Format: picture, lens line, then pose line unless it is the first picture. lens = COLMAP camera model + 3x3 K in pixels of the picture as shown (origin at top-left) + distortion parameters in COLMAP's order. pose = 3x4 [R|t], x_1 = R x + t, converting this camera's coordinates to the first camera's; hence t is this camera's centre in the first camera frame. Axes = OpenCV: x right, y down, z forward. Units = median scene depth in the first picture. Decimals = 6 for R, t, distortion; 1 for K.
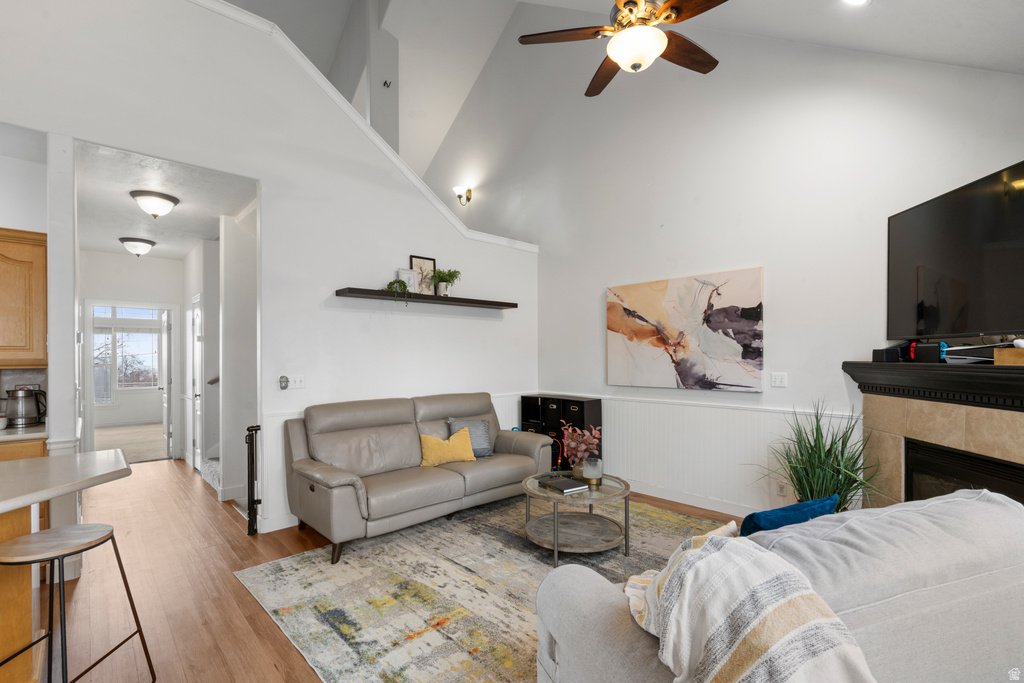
lens RADIAL K [[468.4, 0, 521.5], [0, 468.4, 357.2], [0, 0, 1]] dist [-0.005037, 0.000746]
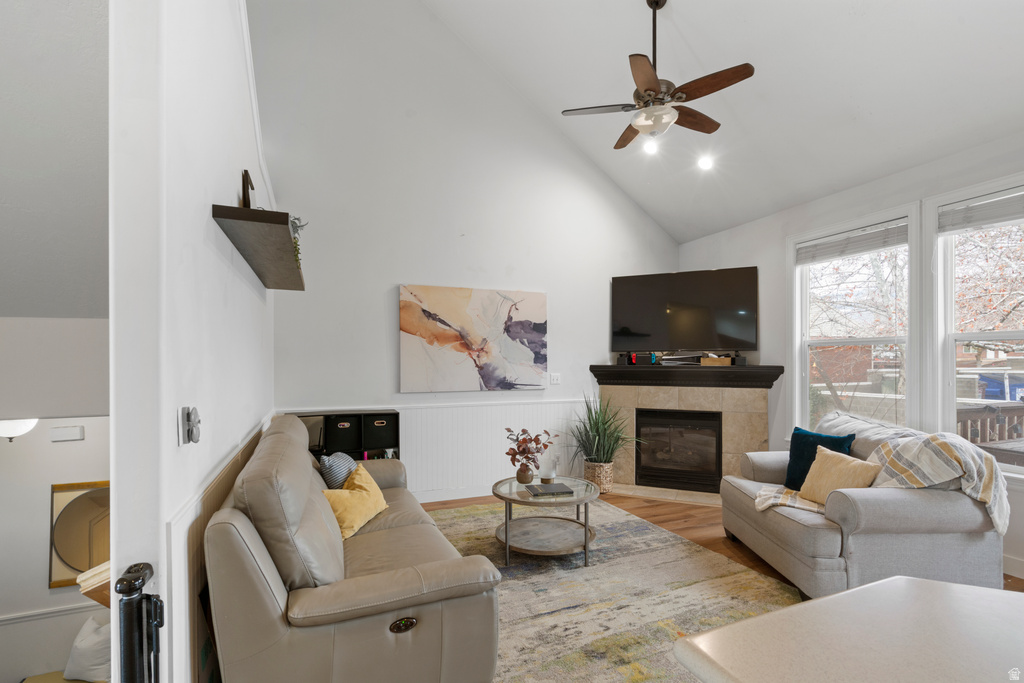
lens RADIAL K [[468.4, 0, 516.4], [0, 468.4, 362.9], [0, 0, 1]] dist [-0.005037, 0.000746]
pose [[0.355203, 0.003557, 0.934782, -0.692628], [0.000738, 0.999991, -0.004085, 0.007467], [-0.934789, 0.002141, 0.355197, 0.575431]]
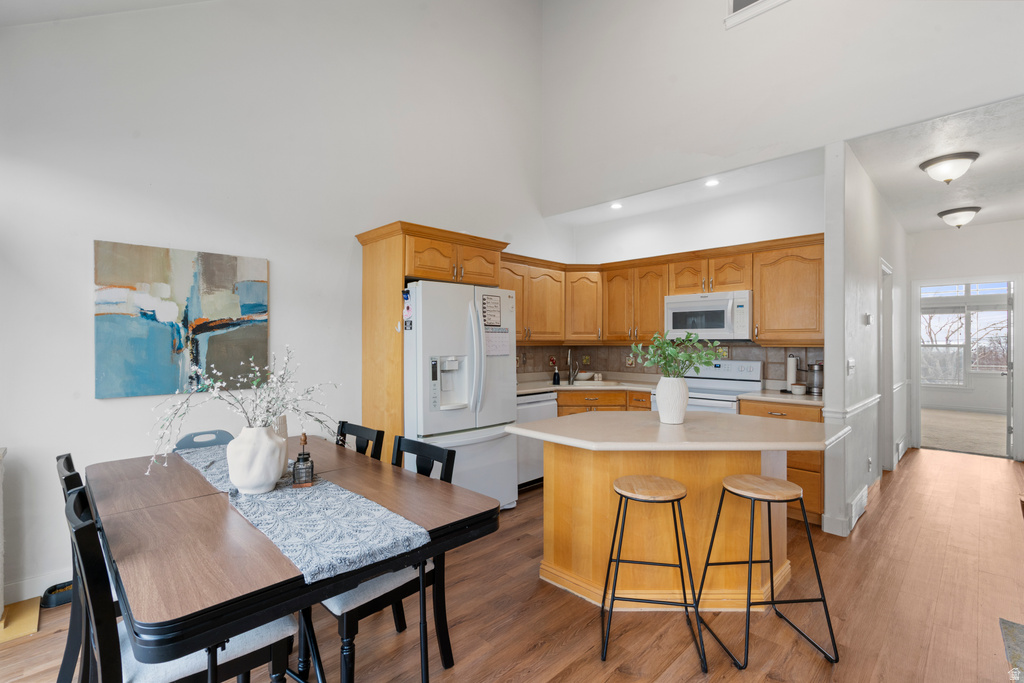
lens RADIAL K [[468.4, 0, 513.9], [0, 468.4, 341.4], [0, 0, 1]] dist [-0.005037, 0.000746]
pose [[0.025408, 0.005997, -0.999659, 0.096254], [0.002059, 0.999980, 0.006051, 0.000092], [0.999675, -0.002212, 0.025395, 0.132500]]
